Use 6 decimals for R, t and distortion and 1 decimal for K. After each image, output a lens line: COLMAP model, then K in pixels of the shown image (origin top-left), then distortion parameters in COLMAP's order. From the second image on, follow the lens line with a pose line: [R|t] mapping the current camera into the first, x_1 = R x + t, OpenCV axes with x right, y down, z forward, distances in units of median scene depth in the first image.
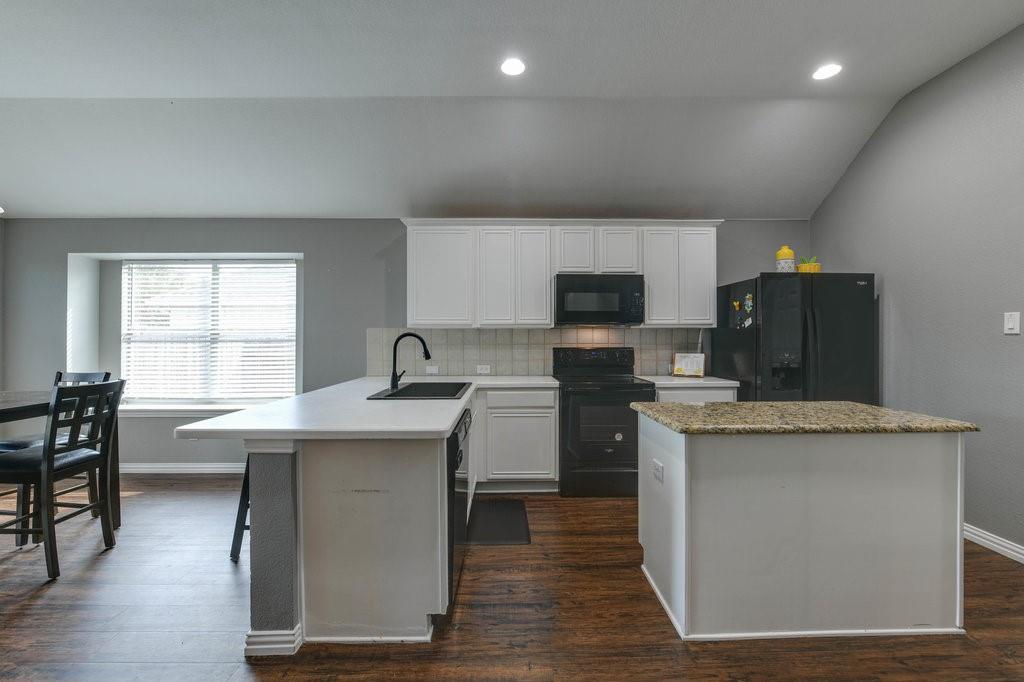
lens RADIAL K [[425.5, 0, 515.6], [0, 425.5, 337.3], [0, 0, 1]] dist [-0.010002, 0.001291]
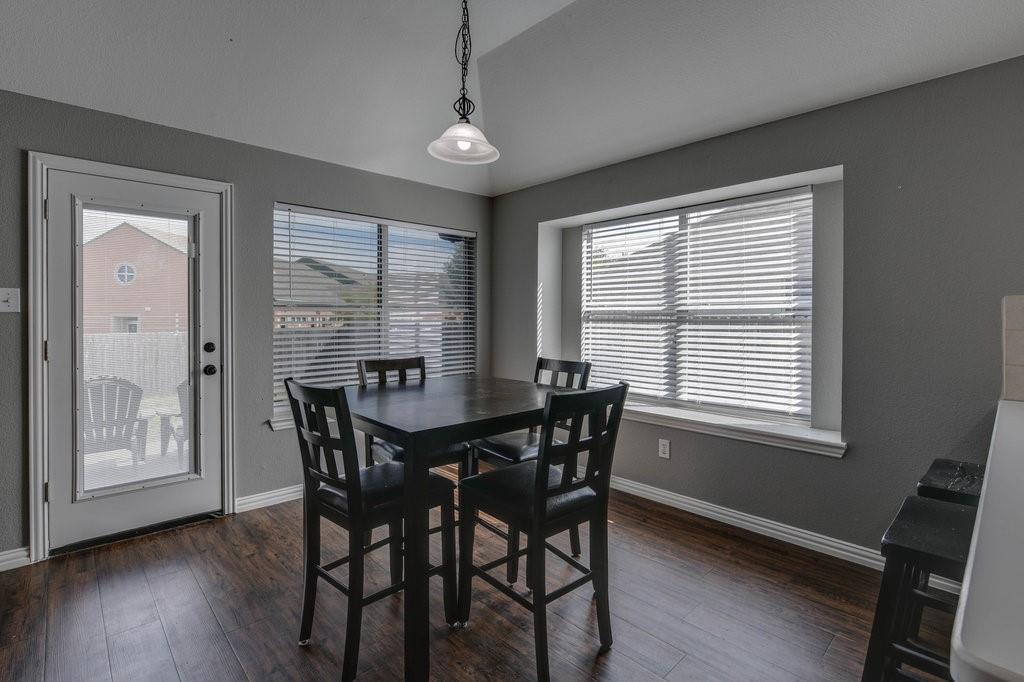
lens RADIAL K [[481.0, 0, 517.6], [0, 481.0, 320.4], [0, 0, 1]] dist [-0.017491, -0.000202]
pose [[0.681528, 0.009160, -0.731735, -0.378277], [-0.000852, 0.999931, 0.011723, -0.001211], [0.731792, -0.007366, 0.681488, 0.294290]]
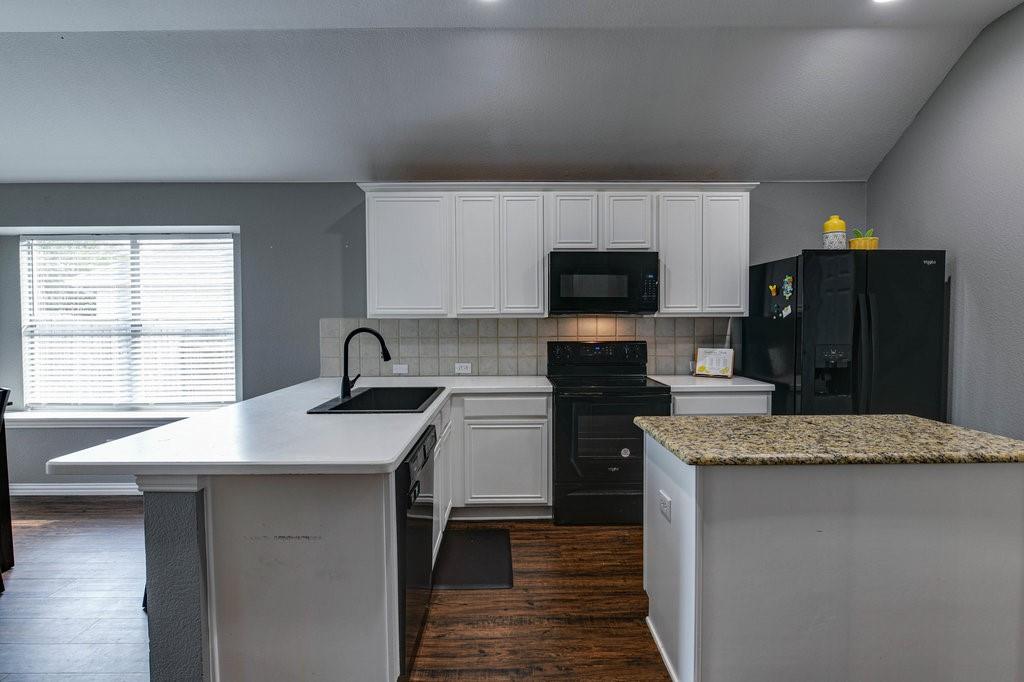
lens RADIAL K [[505.2, 0, 516.3], [0, 505.2, 336.6], [0, 0, 1]] dist [-0.008088, 0.001672]
pose [[0.999986, -0.003649, -0.003792, 0.035647], [0.003784, 0.999337, 0.036217, -0.023117], [0.003657, -0.036230, 0.999337, 0.036487]]
